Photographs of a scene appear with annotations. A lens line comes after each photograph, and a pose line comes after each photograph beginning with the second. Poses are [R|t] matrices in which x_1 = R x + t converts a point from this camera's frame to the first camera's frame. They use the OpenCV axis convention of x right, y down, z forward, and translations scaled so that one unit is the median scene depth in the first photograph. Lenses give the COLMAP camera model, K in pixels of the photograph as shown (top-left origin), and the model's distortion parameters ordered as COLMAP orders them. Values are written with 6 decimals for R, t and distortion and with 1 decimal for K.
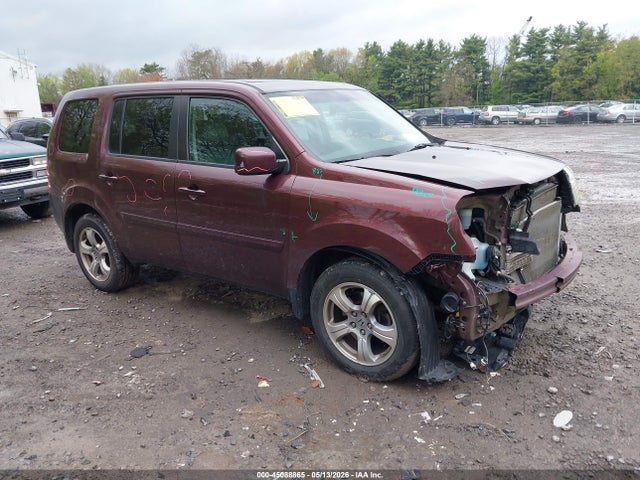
lens RADIAL K [[502.3, 0, 318.4], [0, 502.3, 243.7], [0, 0, 1]] dist [-0.005053, 0.000954]
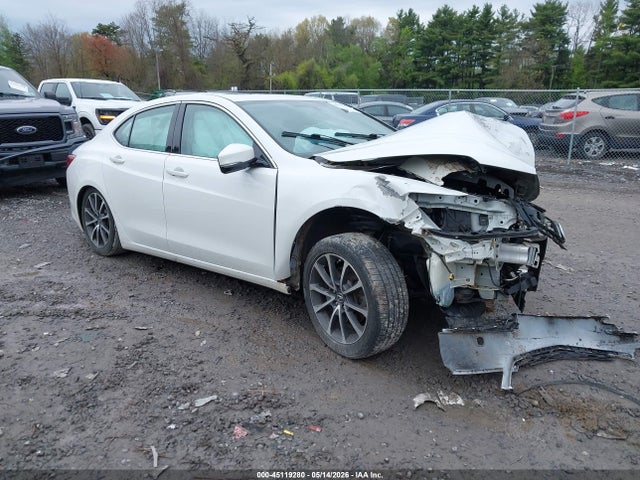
lens RADIAL K [[502.3, 0, 320.6], [0, 502.3, 244.4], [0, 0, 1]] dist [-0.005053, 0.000954]
pose [[0.998883, 0.040862, -0.023731, 0.007125], [-0.040268, 0.998876, 0.024993, -0.060507], [0.024725, -0.024010, 0.999406, 0.238338]]
